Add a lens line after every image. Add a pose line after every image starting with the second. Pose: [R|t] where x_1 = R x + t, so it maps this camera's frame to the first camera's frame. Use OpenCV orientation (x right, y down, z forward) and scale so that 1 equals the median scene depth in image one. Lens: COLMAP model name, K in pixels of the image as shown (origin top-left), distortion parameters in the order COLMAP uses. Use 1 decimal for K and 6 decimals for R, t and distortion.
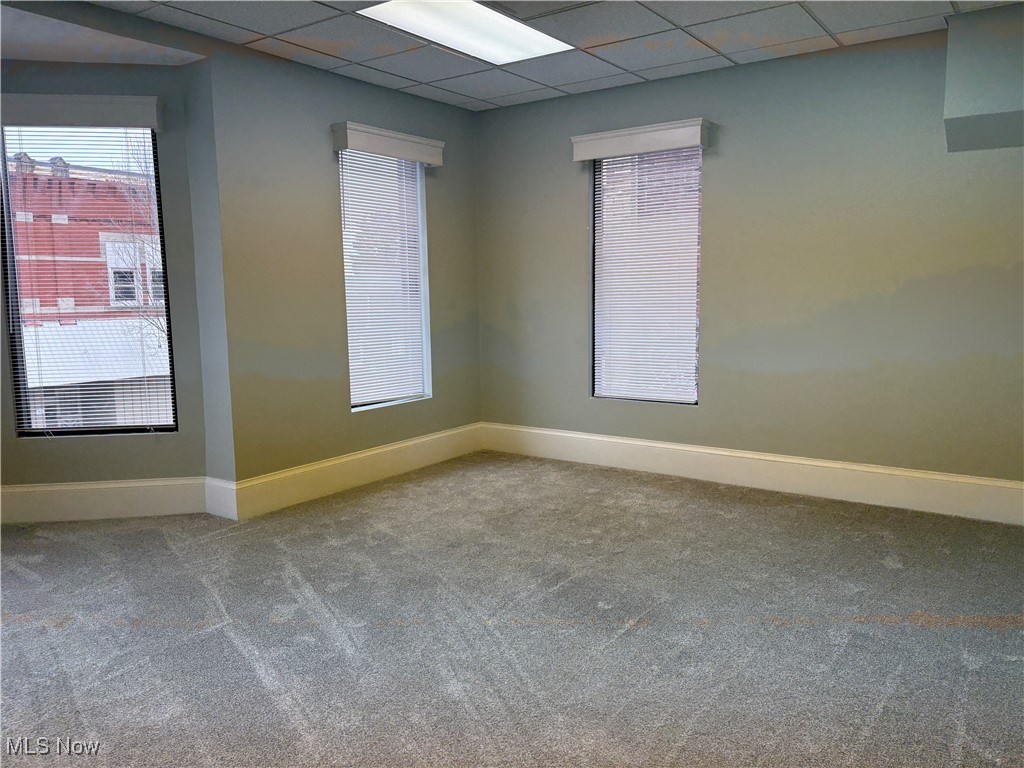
lens RADIAL K [[774.2, 0, 525.1], [0, 774.2, 381.4], [0, 0, 1]] dist [0.059334, -0.065820]
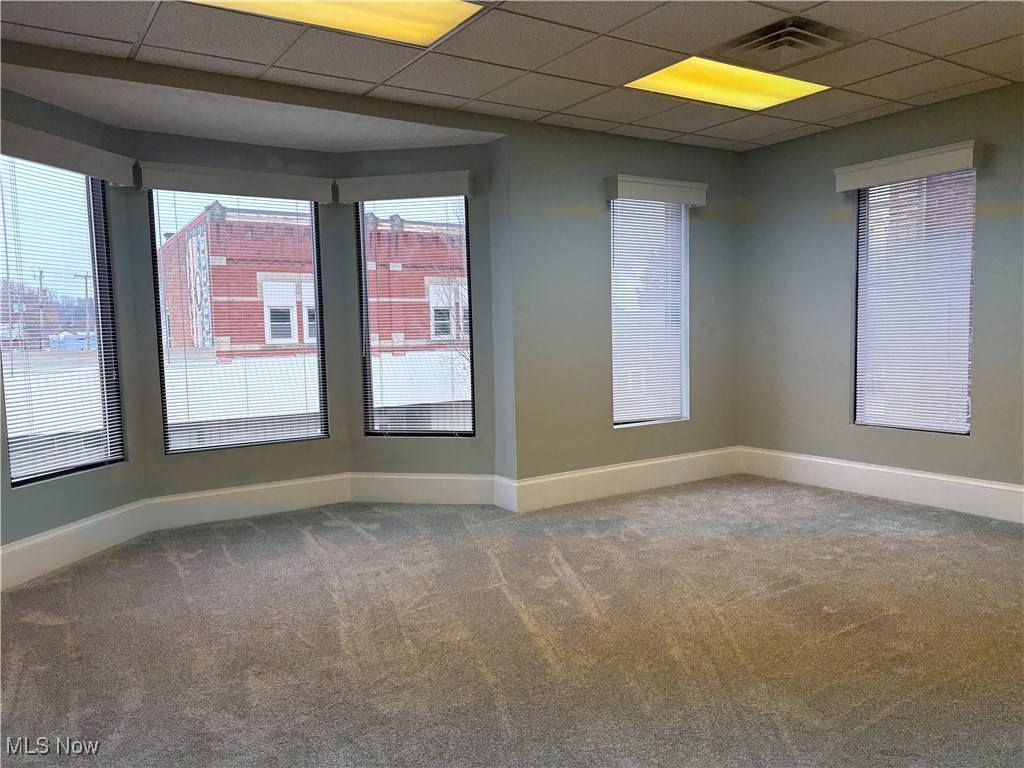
lens RADIAL K [[774.2, 0, 515.1], [0, 774.2, 391.3], [0, 0, 1]] dist [0.059334, -0.065820]
pose [[0.929781, 0.021589, -0.367479, 0.051473], [-0.032508, 0.999194, -0.023550, 0.015575], [0.366675, 0.033842, 0.929733, -0.096713]]
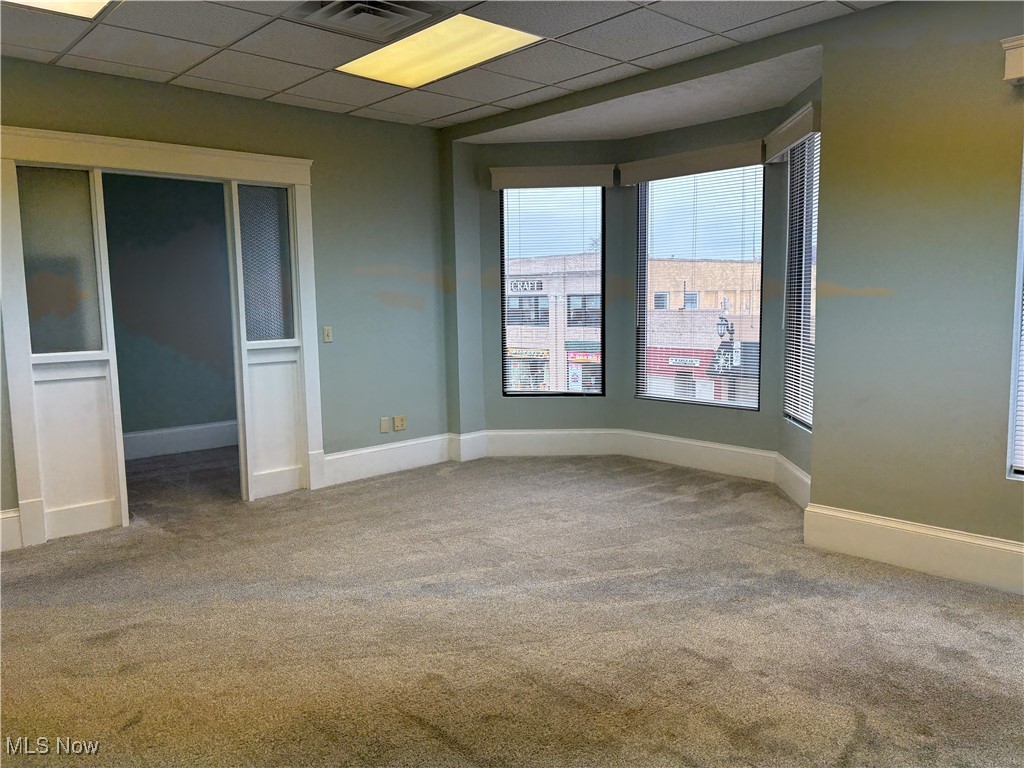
lens RADIAL K [[774.2, 0, 514.0], [0, 774.2, 386.4], [0, 0, 1]] dist [0.059334, -0.065820]
pose [[-0.214617, 0.130511, -0.967939, 0.481554], [-0.095450, 0.983486, 0.153771, -0.095887], [0.972023, 0.125392, -0.198616, 0.678511]]
